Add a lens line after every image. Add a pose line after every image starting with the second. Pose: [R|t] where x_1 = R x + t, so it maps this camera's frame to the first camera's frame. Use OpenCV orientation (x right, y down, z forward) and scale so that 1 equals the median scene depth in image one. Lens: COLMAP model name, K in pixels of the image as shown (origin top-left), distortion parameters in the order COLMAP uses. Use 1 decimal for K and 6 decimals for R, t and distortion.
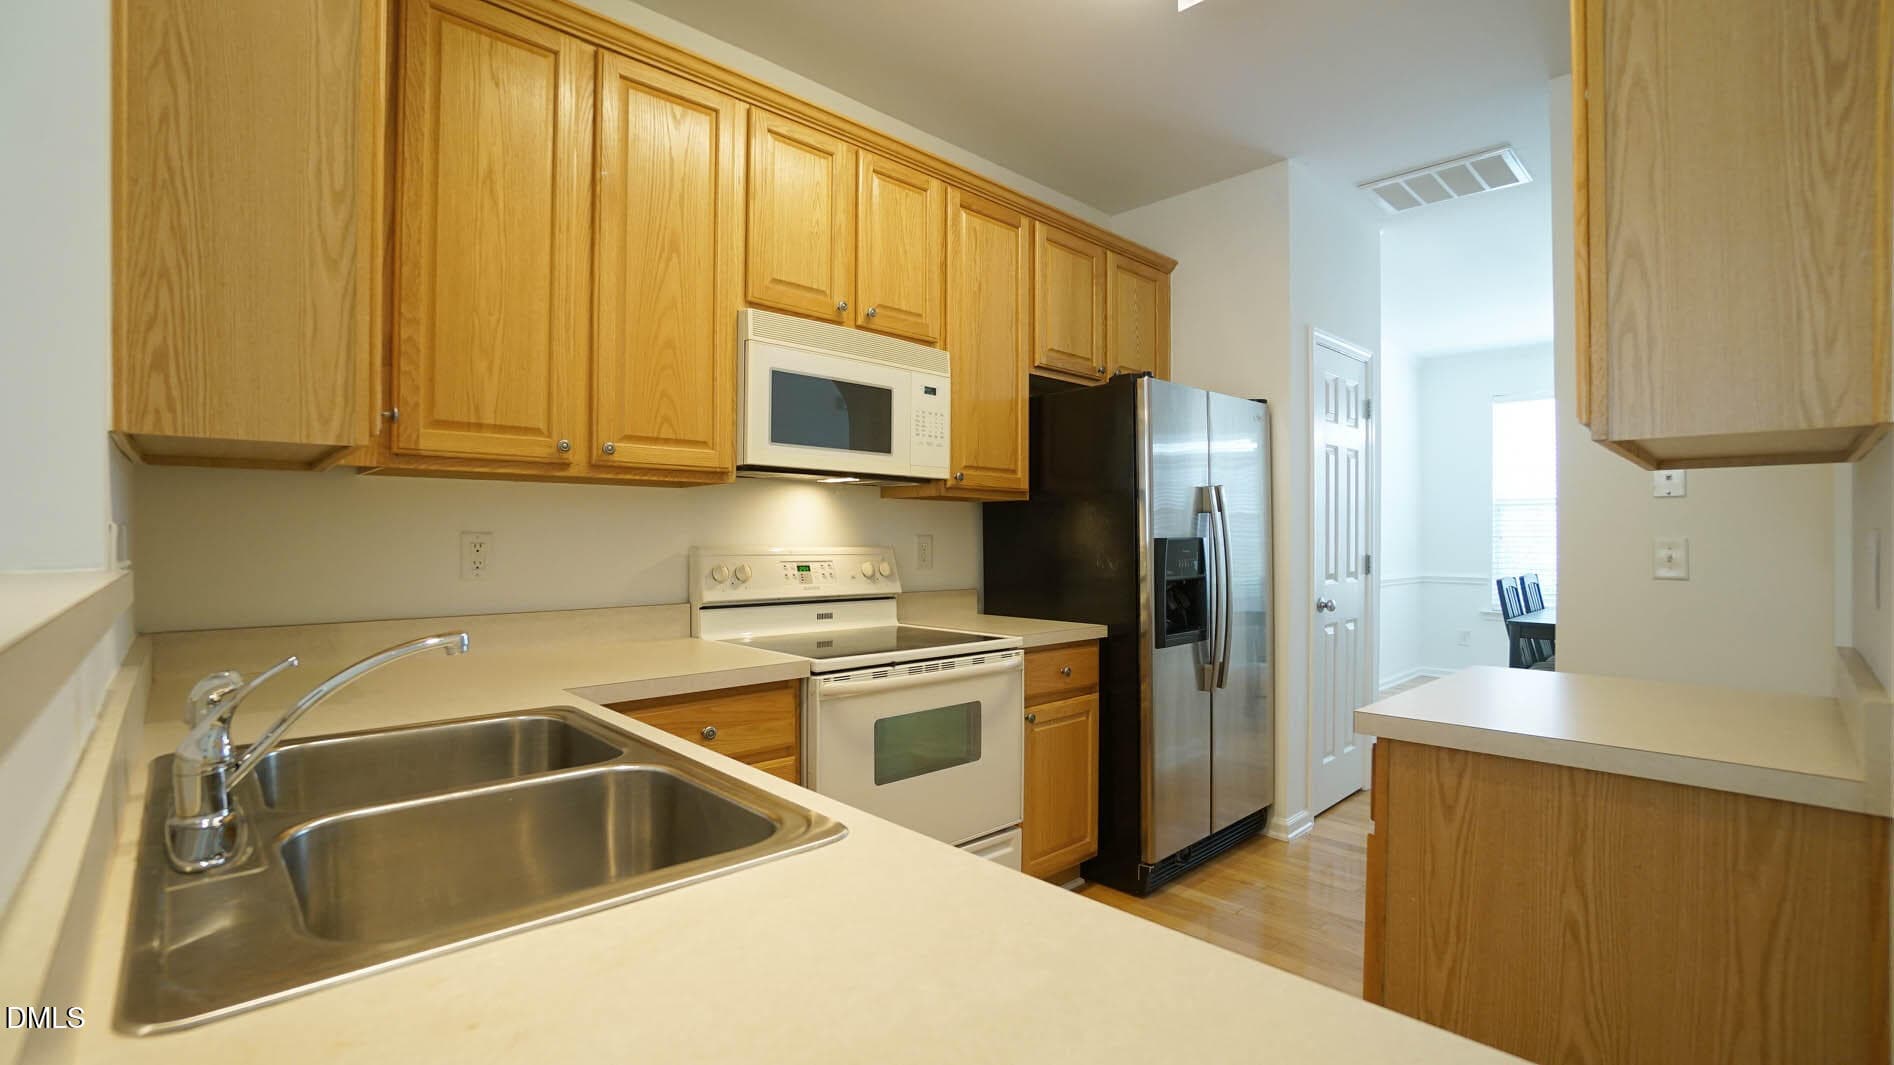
lens RADIAL K [[837.8, 0, 929.4], [0, 837.8, 536.3], [0, 0, 1]] dist [-0.066335, 0.025783]
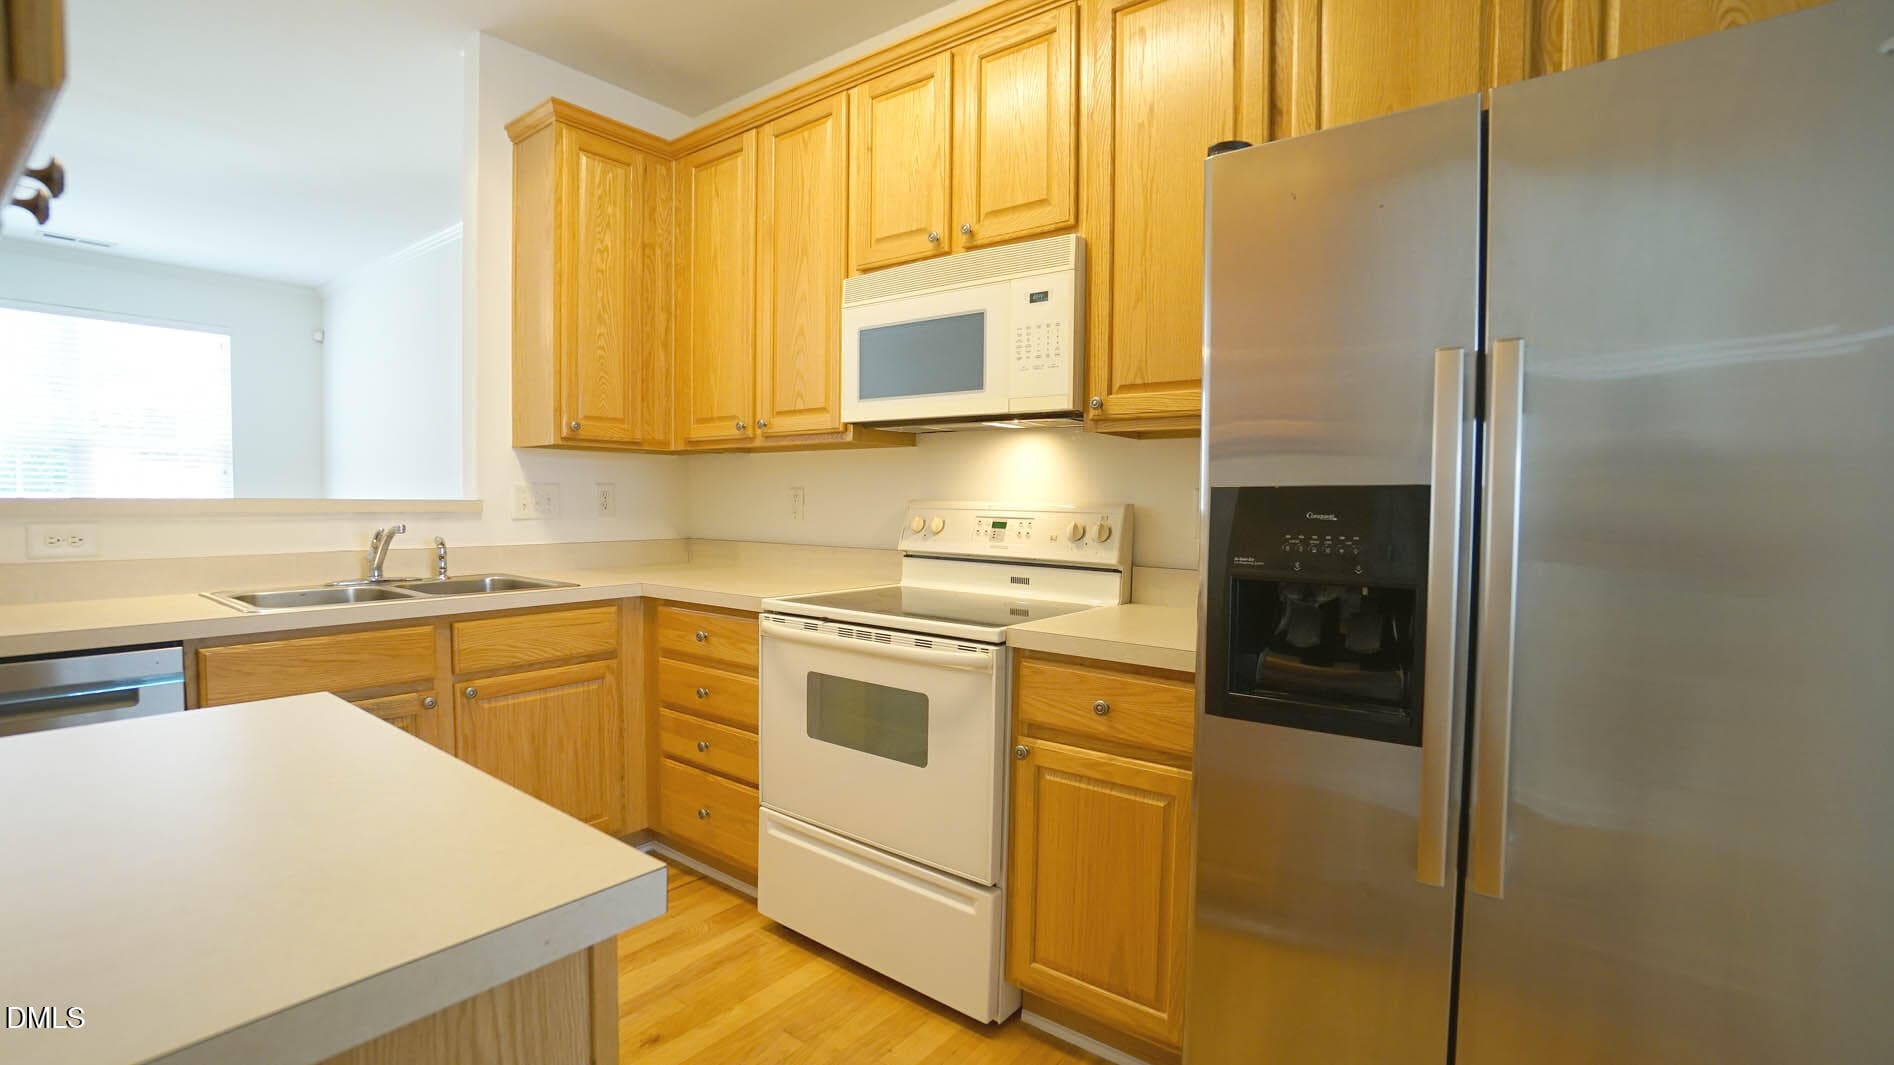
lens RADIAL K [[837.8, 0, 929.4], [0, 837.8, 536.3], [0, 0, 1]] dist [-0.066335, 0.025783]
pose [[0.155183, 0.043543, -0.986926, 0.813379], [-0.008549, 0.999050, 0.042734, 0.013293], [0.987849, 0.001806, 0.155408, 0.857720]]
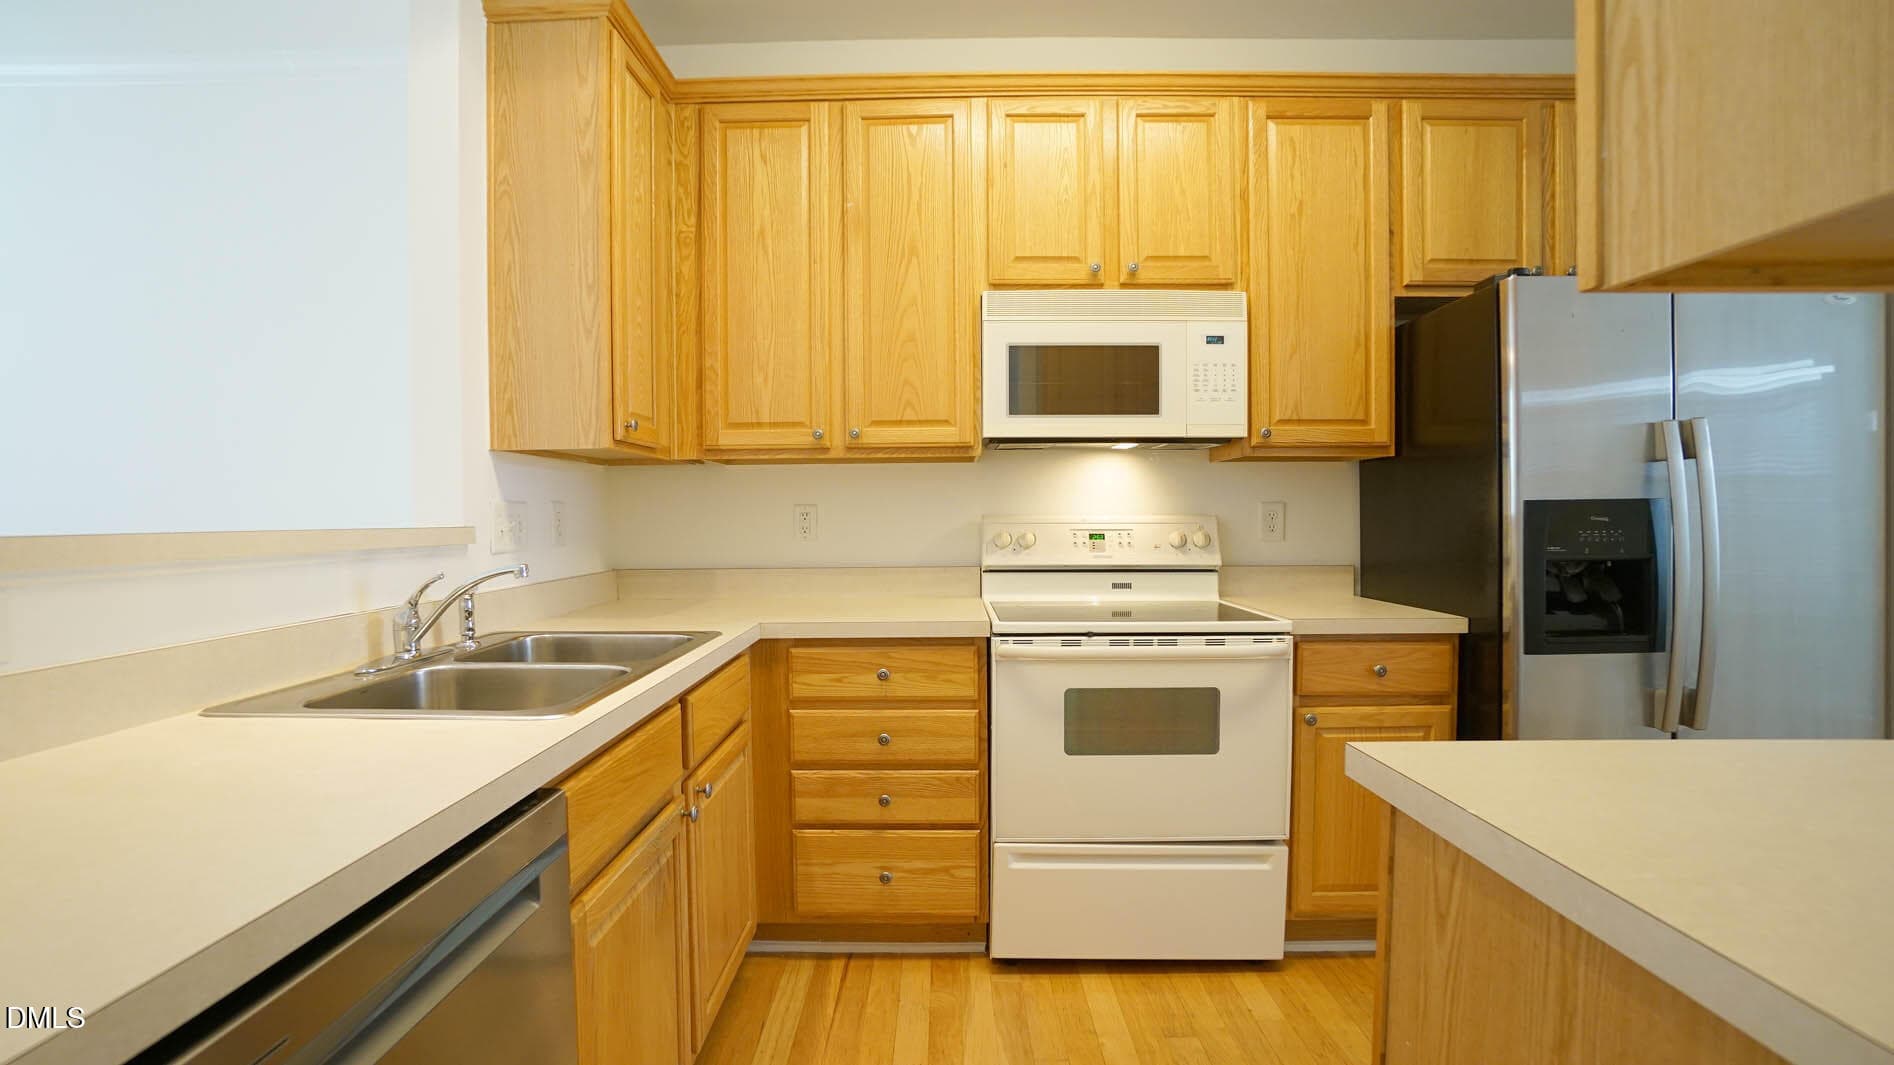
lens RADIAL K [[837.8, 0, 929.4], [0, 837.8, 536.3], [0, 0, 1]] dist [-0.066335, 0.025783]
pose [[0.719411, 0.010680, -0.694503, 0.436968], [0.010329, 0.999607, 0.026072, 0.010775], [0.694508, -0.025930, 0.719018, 0.158002]]
